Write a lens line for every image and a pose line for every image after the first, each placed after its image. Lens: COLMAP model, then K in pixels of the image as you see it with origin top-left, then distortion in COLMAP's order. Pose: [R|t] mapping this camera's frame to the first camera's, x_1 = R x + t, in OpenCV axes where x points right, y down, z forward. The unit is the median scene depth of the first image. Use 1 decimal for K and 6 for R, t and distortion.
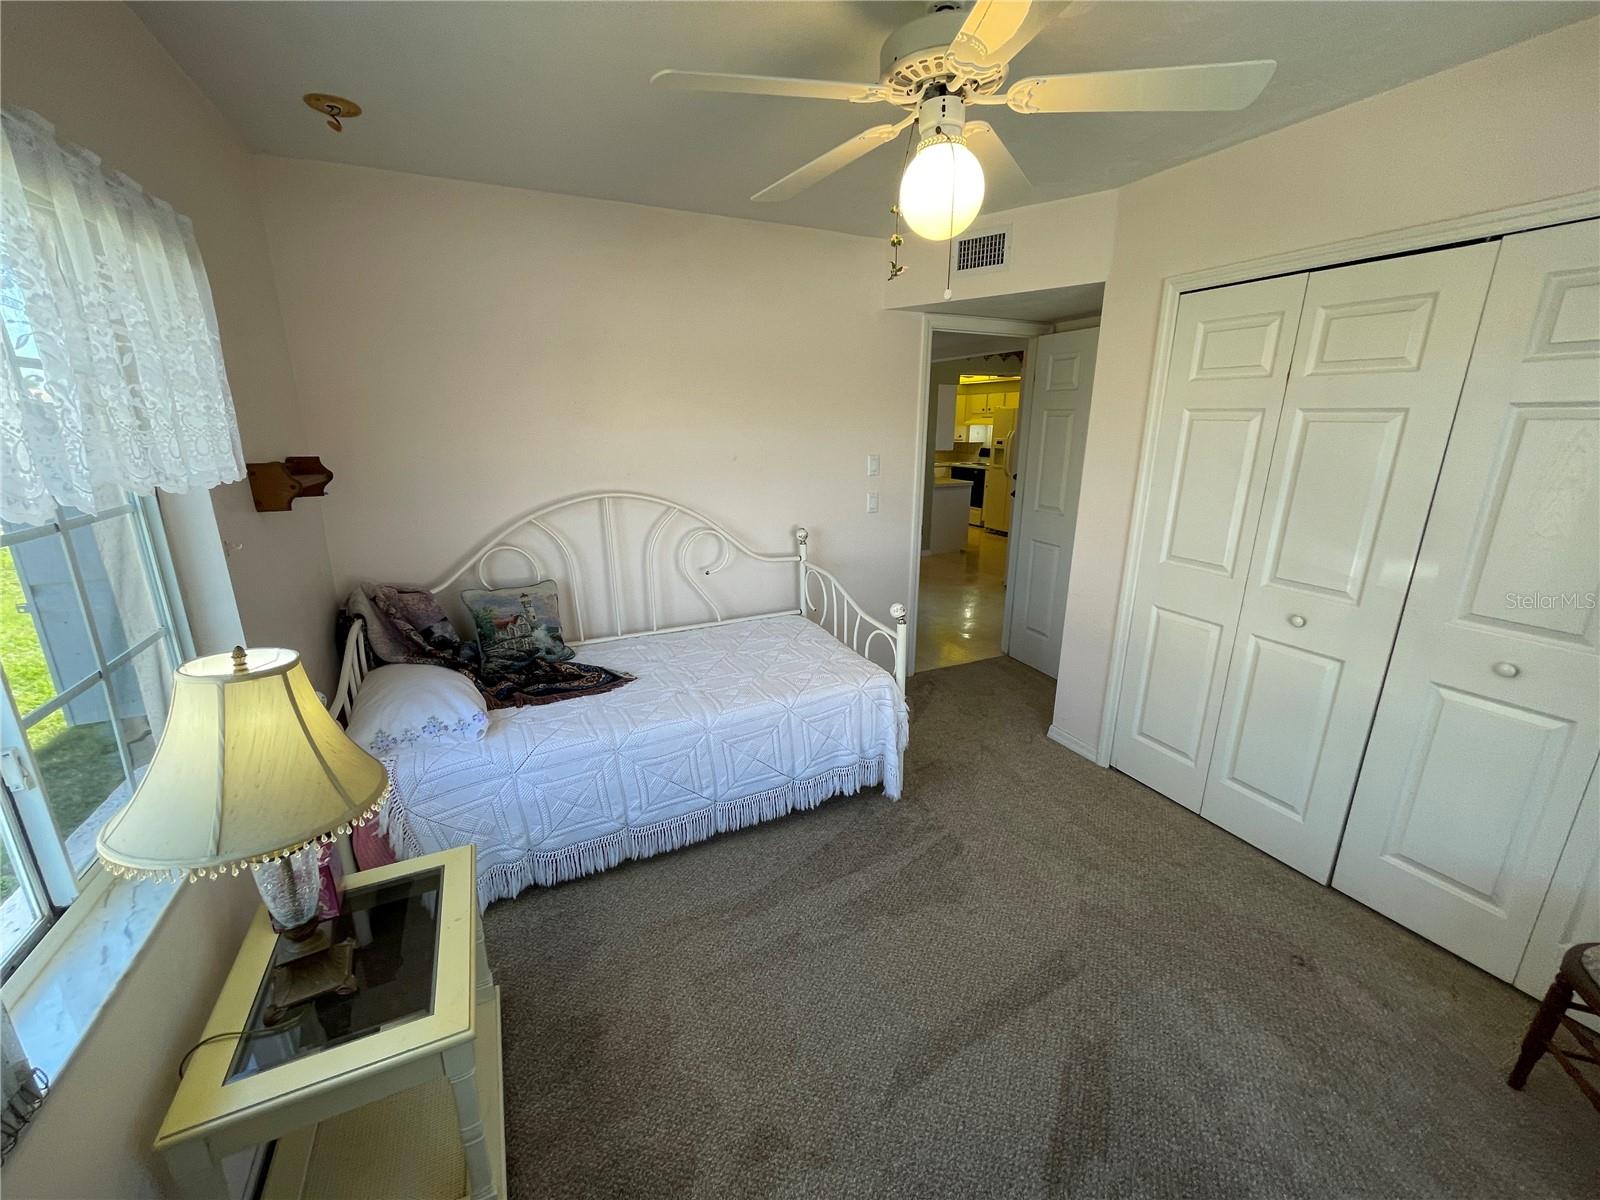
lens RADIAL K [[640.7, 0, 796.3], [0, 640.7, 604.4], [0, 0, 1]] dist [-0.001023, -0.000044]
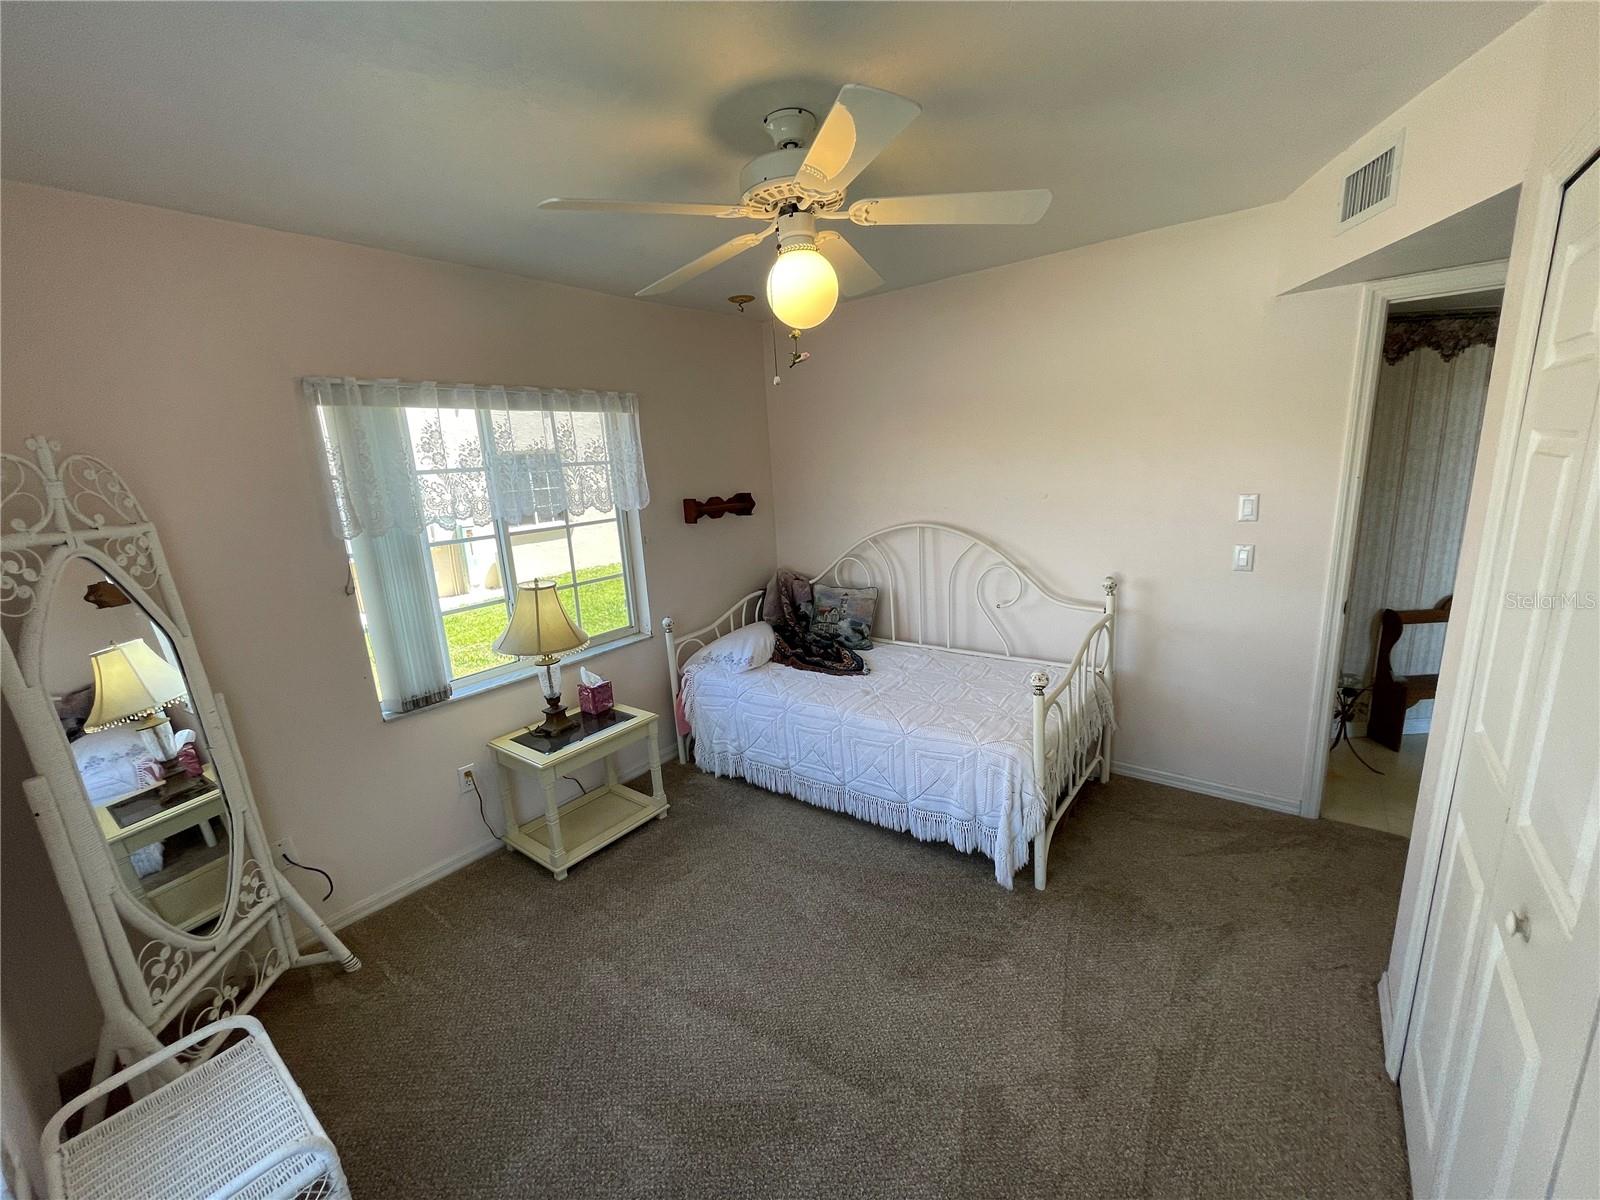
lens RADIAL K [[640.7, 0, 797.0], [0, 640.7, 605.9], [0, 0, 1]] dist [-0.001023, -0.000044]
pose [[0.442049, 0.172016, -0.880343, 0.757051], [-0.187426, 0.977489, 0.096885, -0.107250], [0.877191, 0.122171, 0.464338, 0.298806]]
